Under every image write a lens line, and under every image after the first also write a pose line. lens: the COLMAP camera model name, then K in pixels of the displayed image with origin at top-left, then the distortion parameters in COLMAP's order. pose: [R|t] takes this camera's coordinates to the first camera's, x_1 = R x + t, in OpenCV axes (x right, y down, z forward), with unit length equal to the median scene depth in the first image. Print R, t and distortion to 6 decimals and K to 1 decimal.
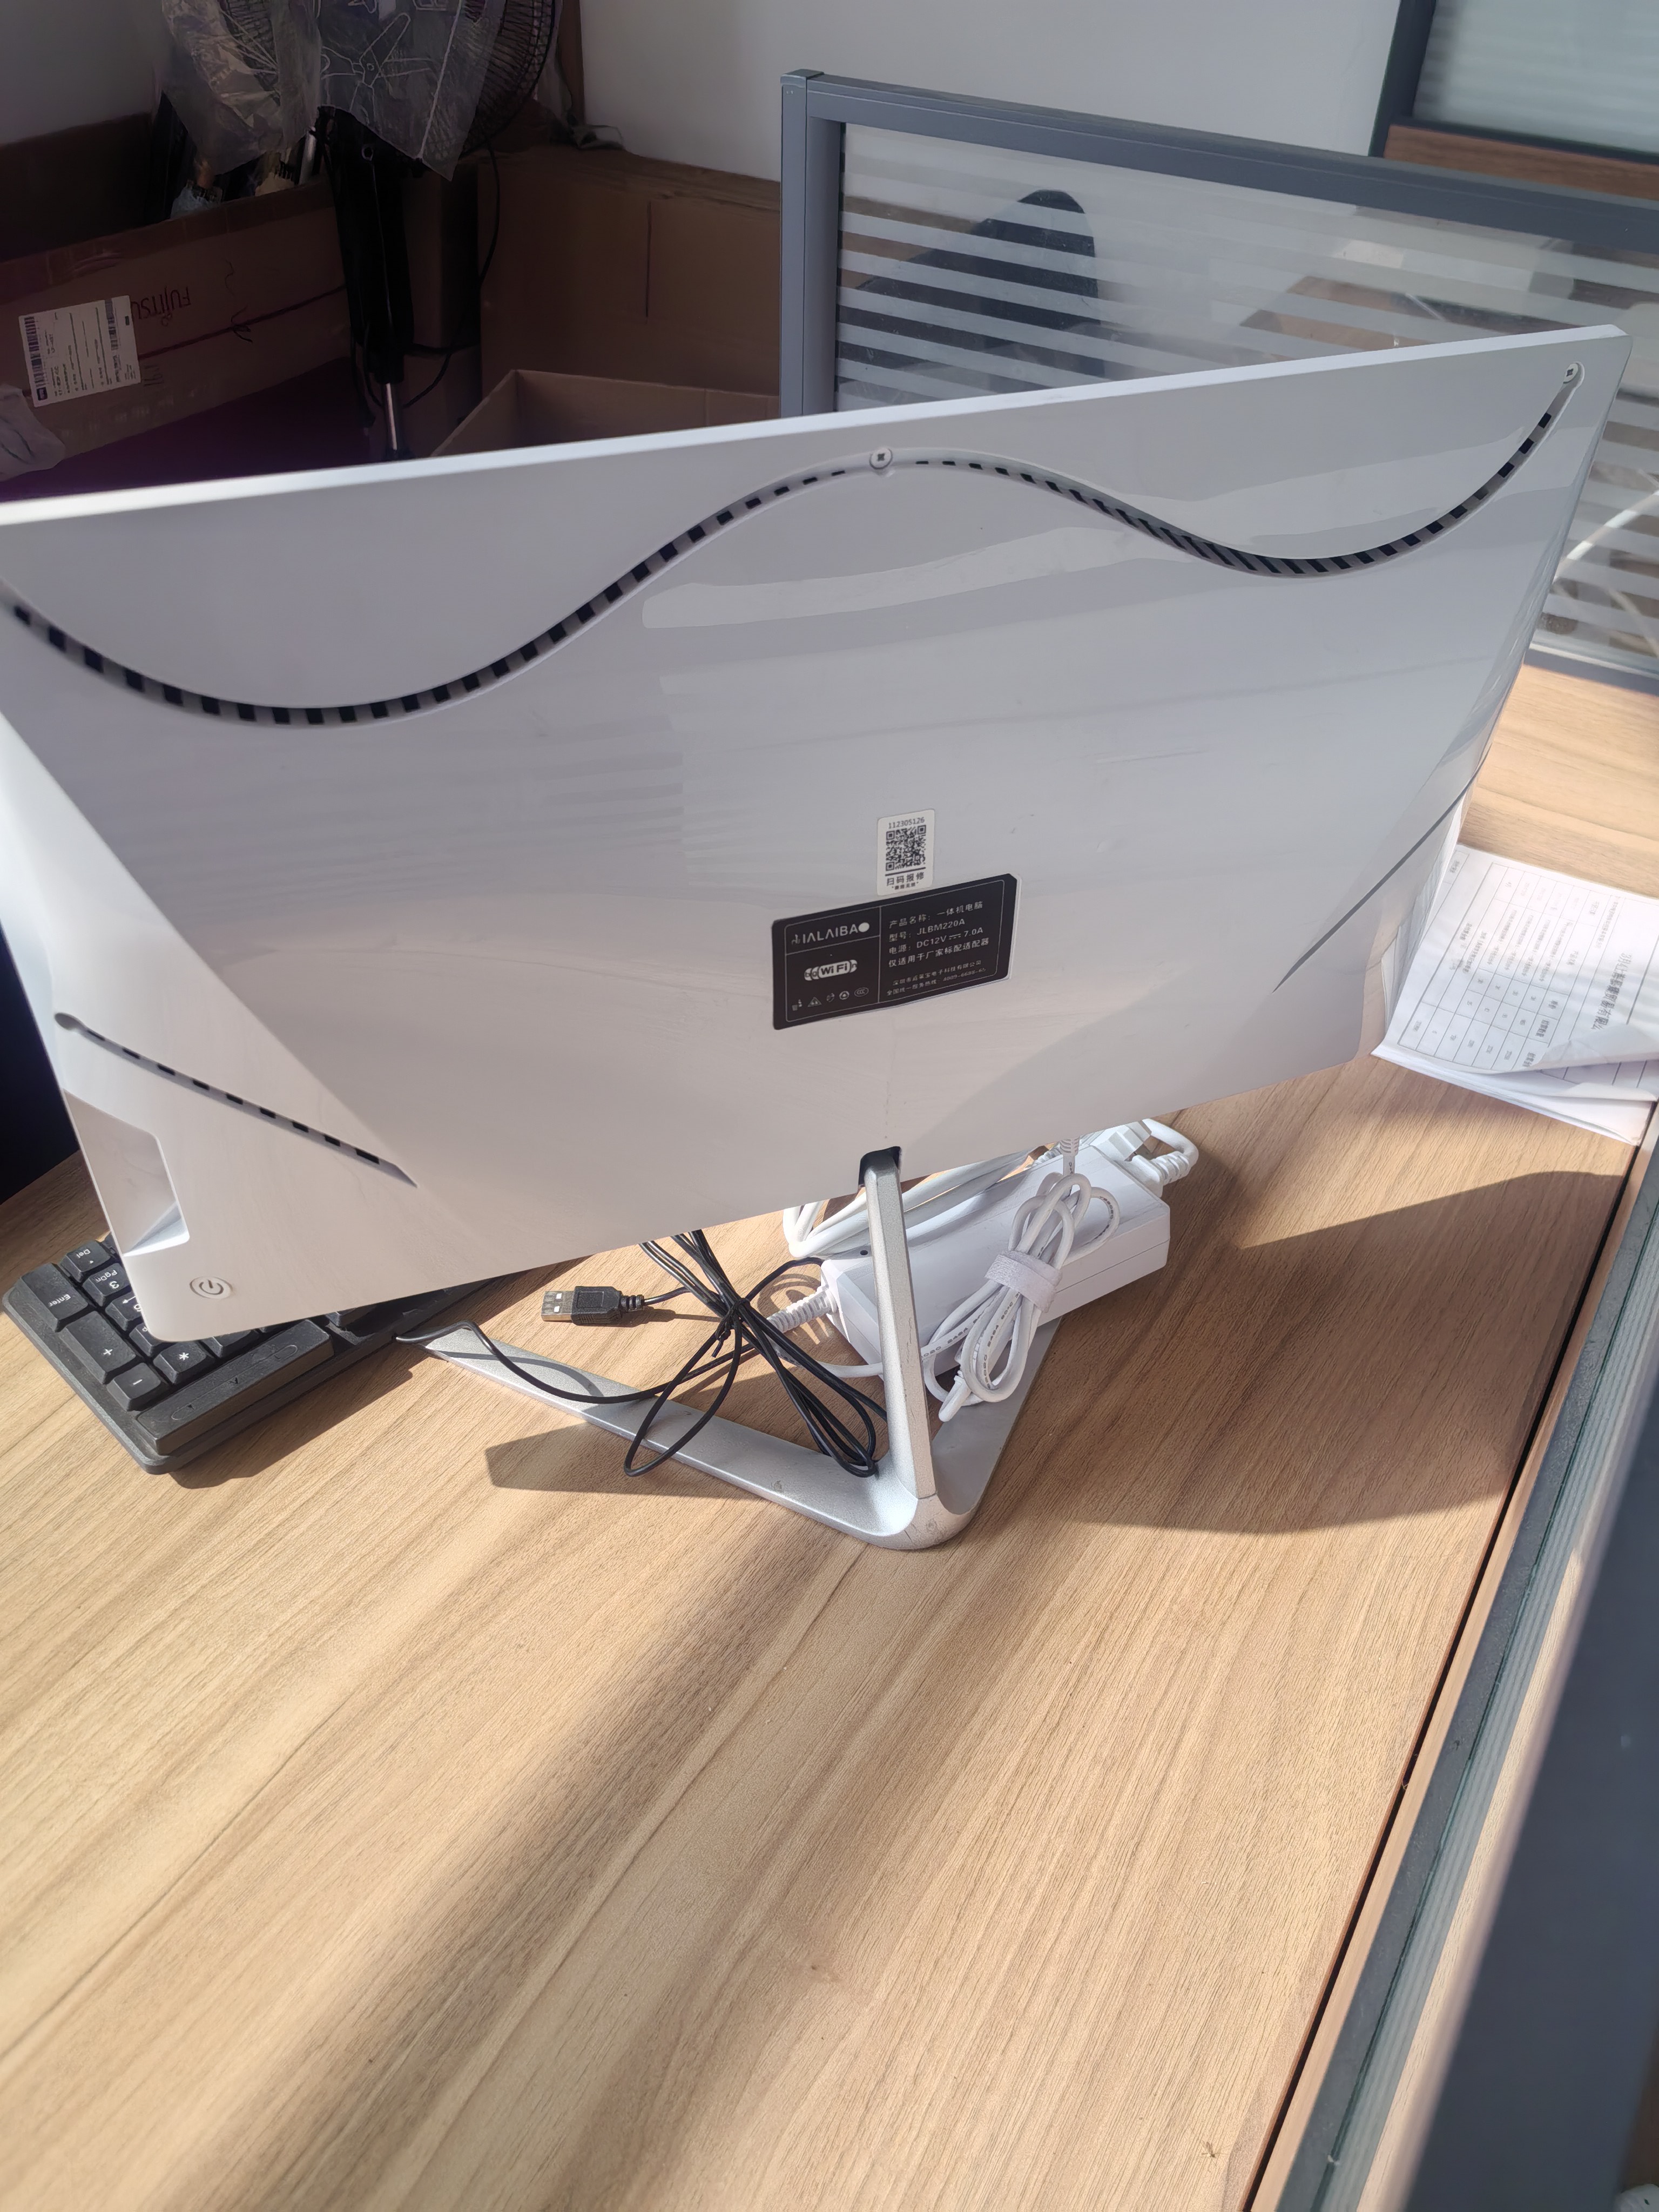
lens RADIAL K [[1777.0, 0, 834.4], [0, 1777.0, 1078.1], [0, 0, 1]] dist [0.026387, -0.057301]
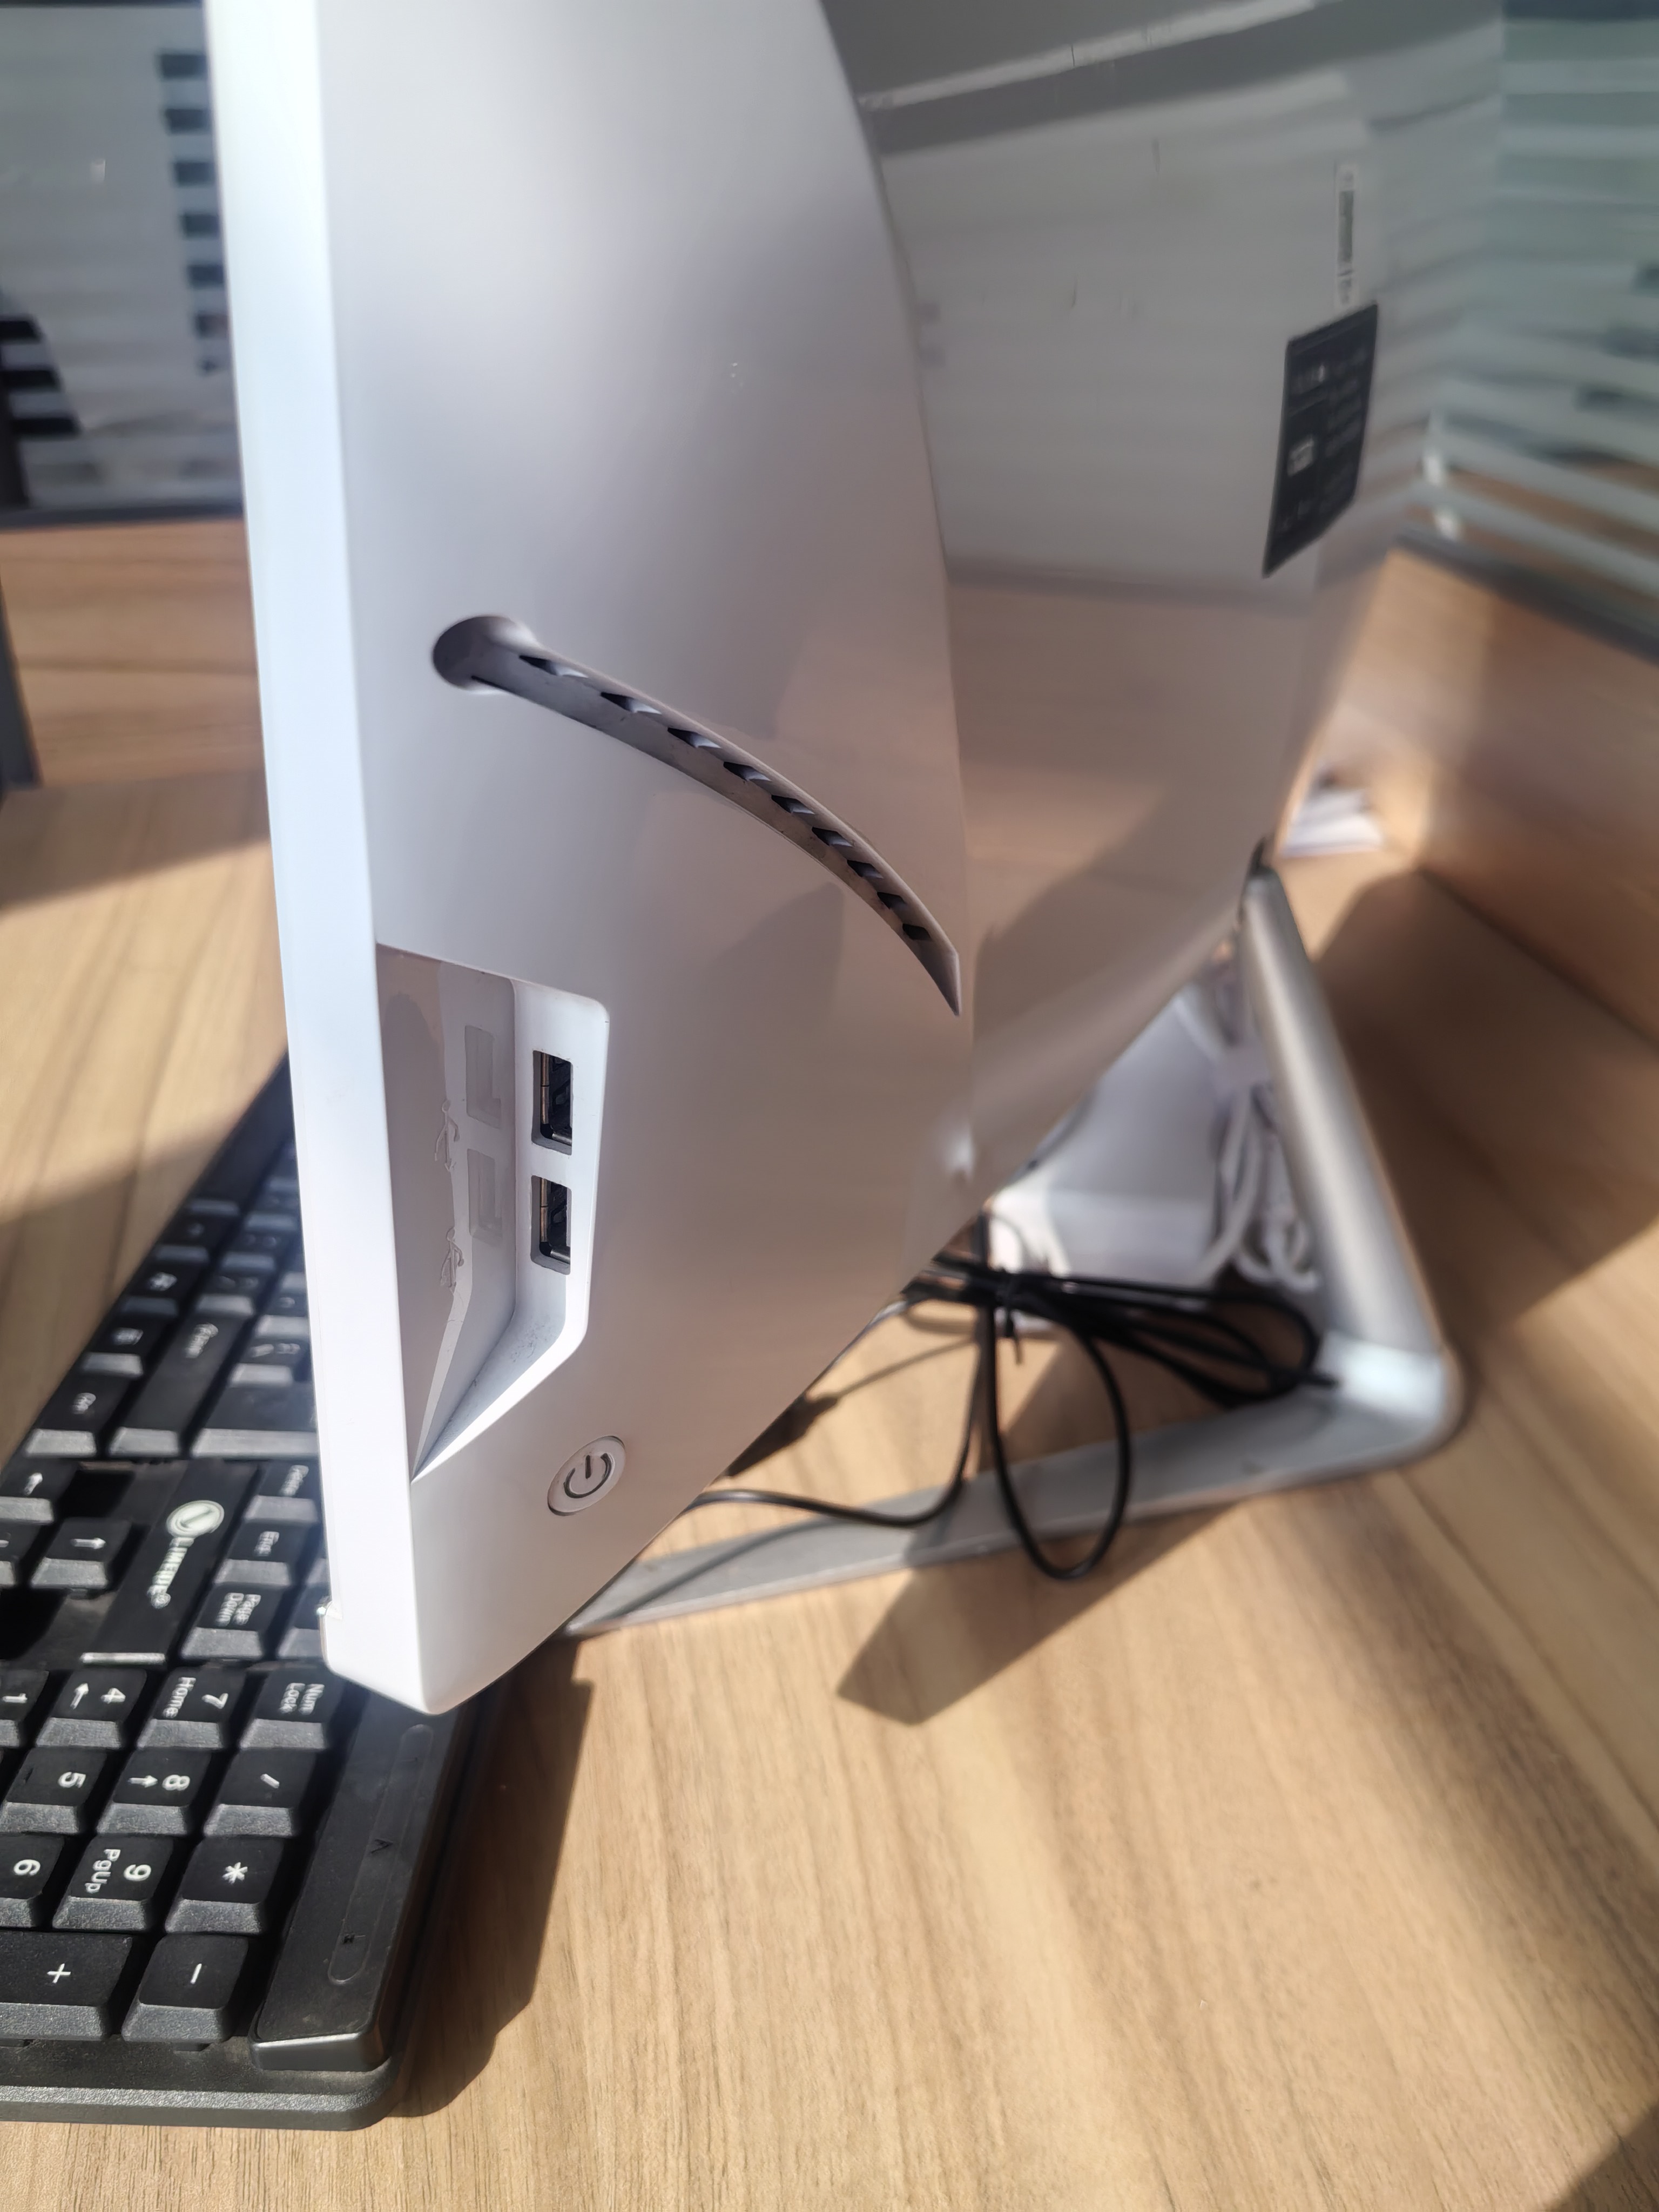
lens RADIAL K [[1777.0, 0, 834.4], [0, 1777.0, 1078.1], [0, 0, 1]] dist [0.026387, -0.057301]
pose [[0.733562, -0.339842, 0.588553, -0.485358], [0.446382, 0.893940, -0.040184, 0.070129], [-0.512475, 0.292196, 0.807460, 0.556801]]
